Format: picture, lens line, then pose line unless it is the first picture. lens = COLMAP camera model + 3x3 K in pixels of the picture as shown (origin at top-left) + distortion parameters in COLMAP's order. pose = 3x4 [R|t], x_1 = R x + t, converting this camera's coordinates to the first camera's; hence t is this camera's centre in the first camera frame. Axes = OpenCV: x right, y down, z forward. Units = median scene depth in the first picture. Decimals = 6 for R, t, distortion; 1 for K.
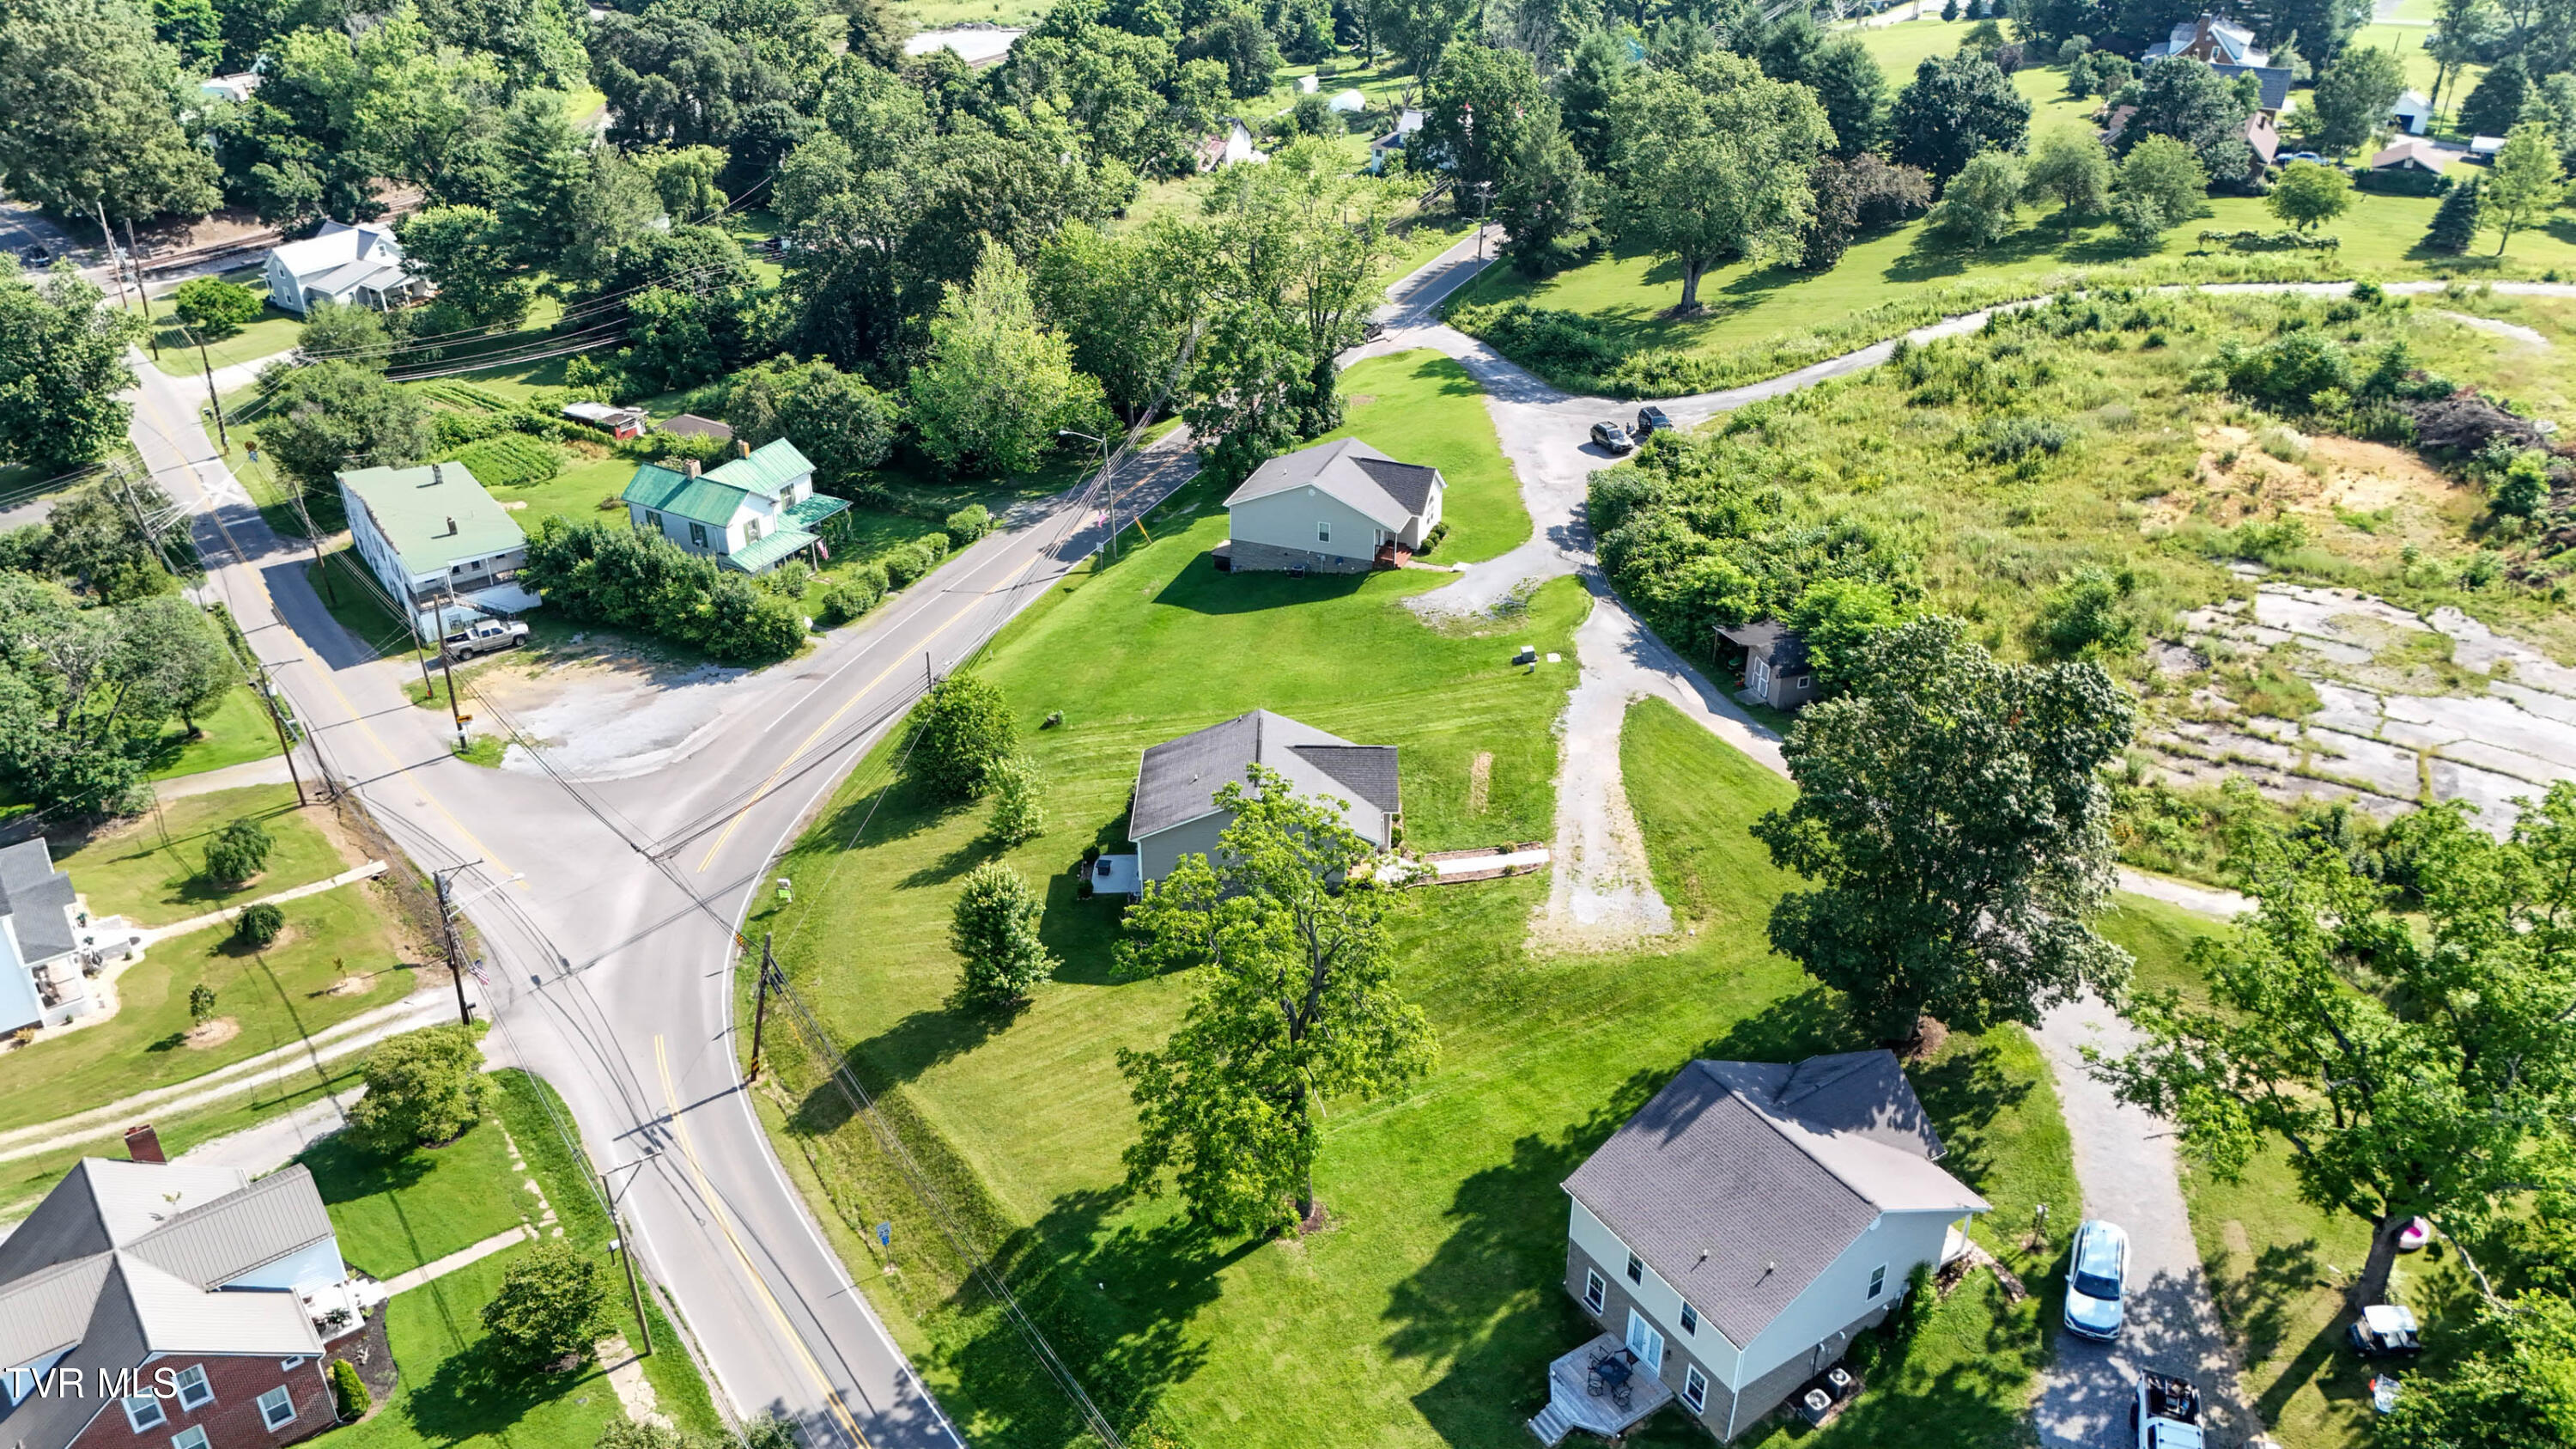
lens RADIAL K [[1871.5, 0, 1300.8], [0, 1871.5, 775.5], [0, 0, 1]] dist [0.089947, -0.089327]
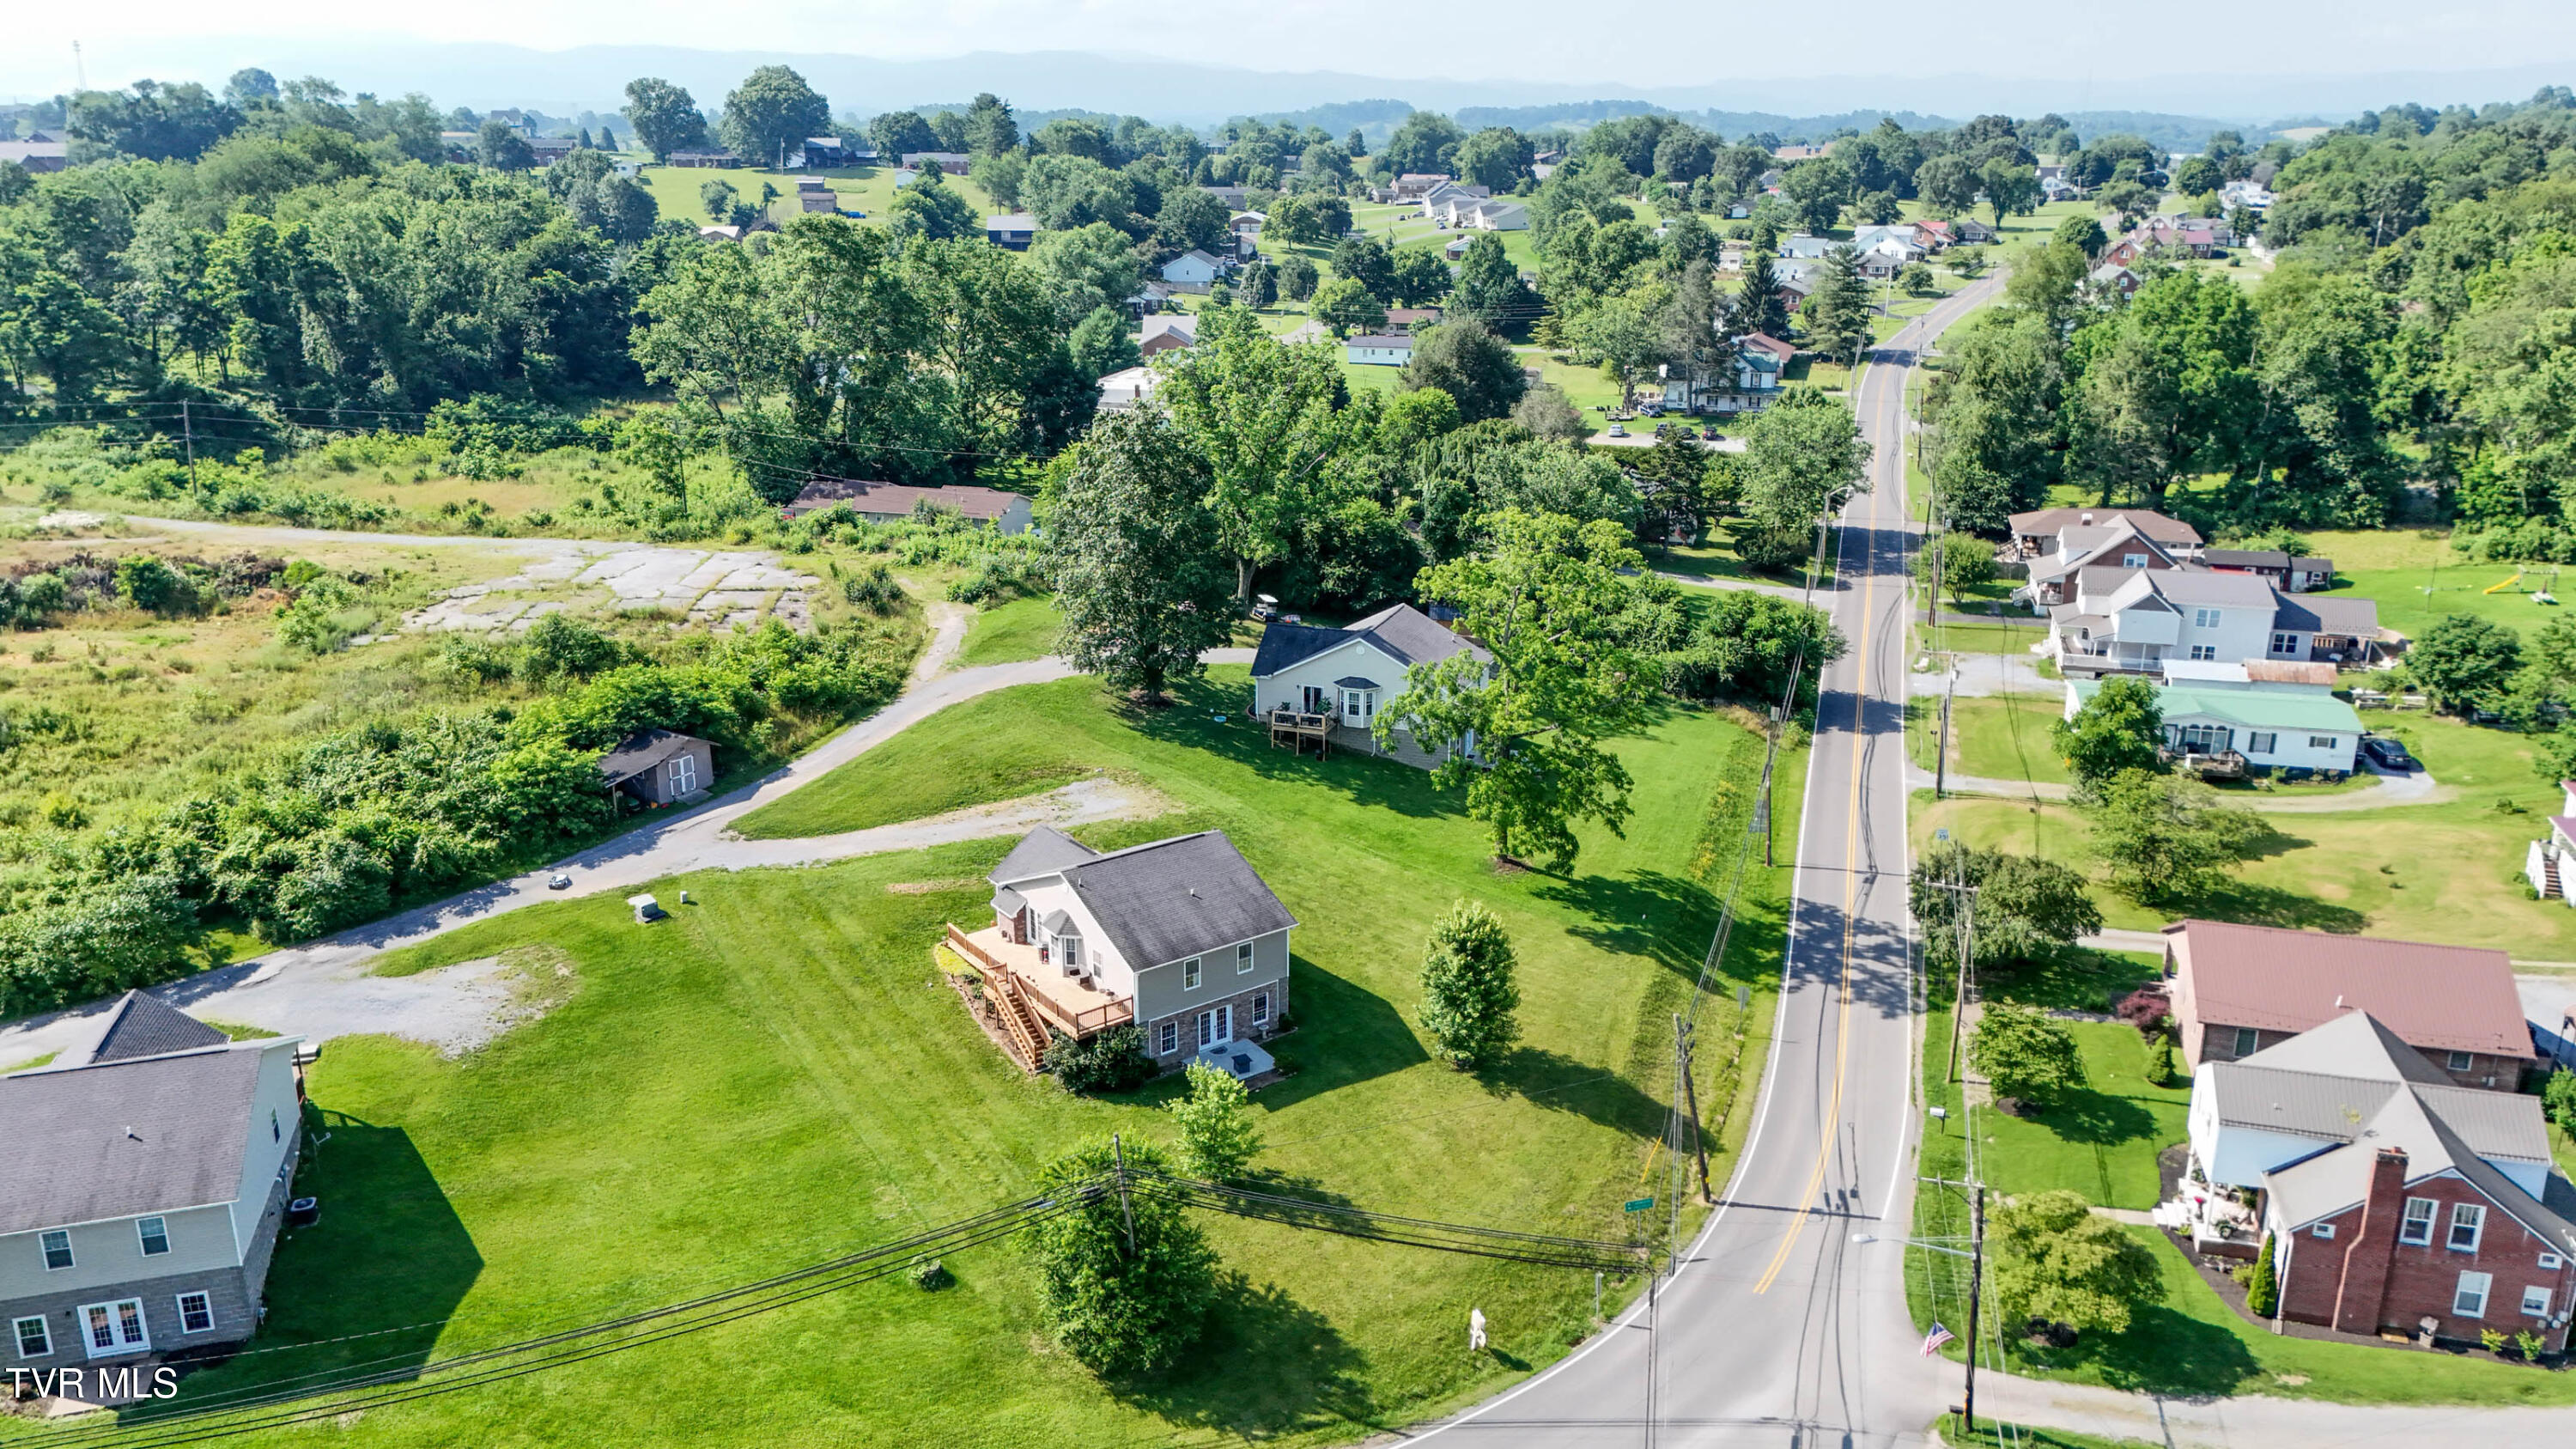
lens RADIAL K [[1932.2, 0, 1292.0], [0, 1932.2, 694.6], [0, 0, 1]] dist [0.084031, -0.089770]
pose [[-0.600222, -0.237155, 0.763866, -0.841288], [0.412167, 0.726752, 0.549500, -0.603830], [-0.685458, 0.644662, -0.338465, 1.346174]]
